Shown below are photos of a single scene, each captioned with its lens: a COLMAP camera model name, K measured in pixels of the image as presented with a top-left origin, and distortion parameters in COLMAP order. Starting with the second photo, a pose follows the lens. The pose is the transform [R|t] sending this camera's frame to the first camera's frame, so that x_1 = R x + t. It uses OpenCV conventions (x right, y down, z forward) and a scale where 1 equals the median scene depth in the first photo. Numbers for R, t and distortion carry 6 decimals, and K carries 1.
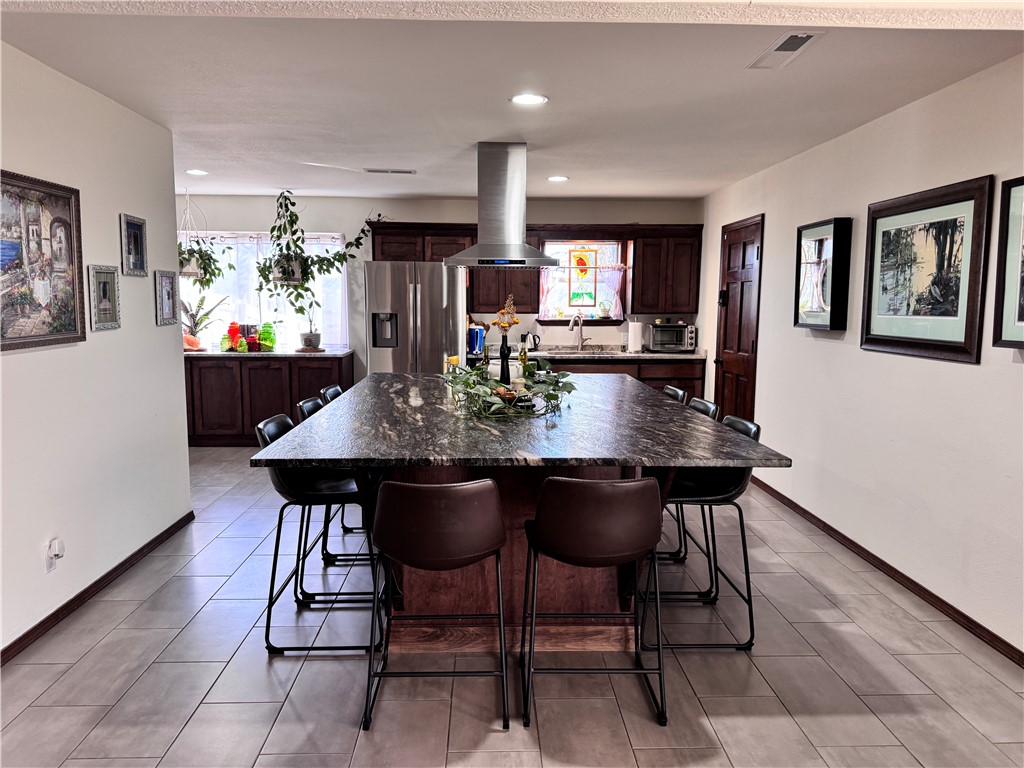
lens RADIAL K [[720.0, 0, 515.9], [0, 720.0, 384.9], [0, 0, 1]] dist [0.152506, -0.243853]
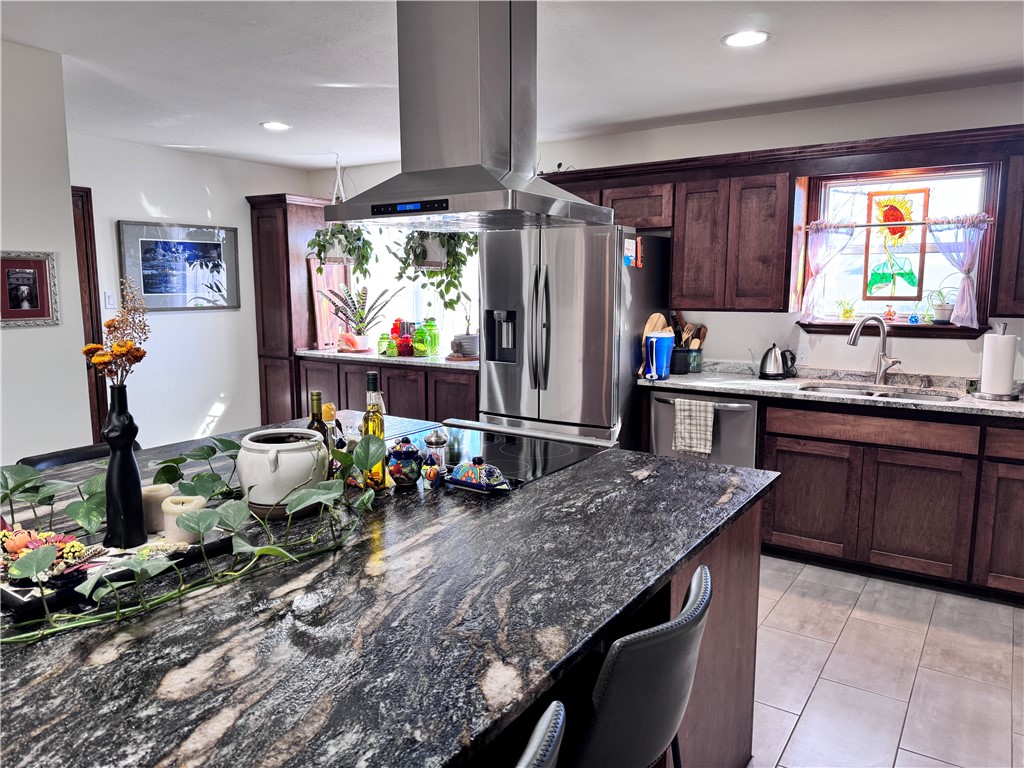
lens RADIAL K [[720.0, 0, 515.9], [0, 720.0, 384.9], [0, 0, 1]] dist [0.152506, -0.243853]
pose [[0.798135, 0.077072, -0.597529, 0.201812], [-0.067150, 0.996984, 0.038901, -0.050683], [0.598725, 0.009076, 0.800903, 0.422034]]
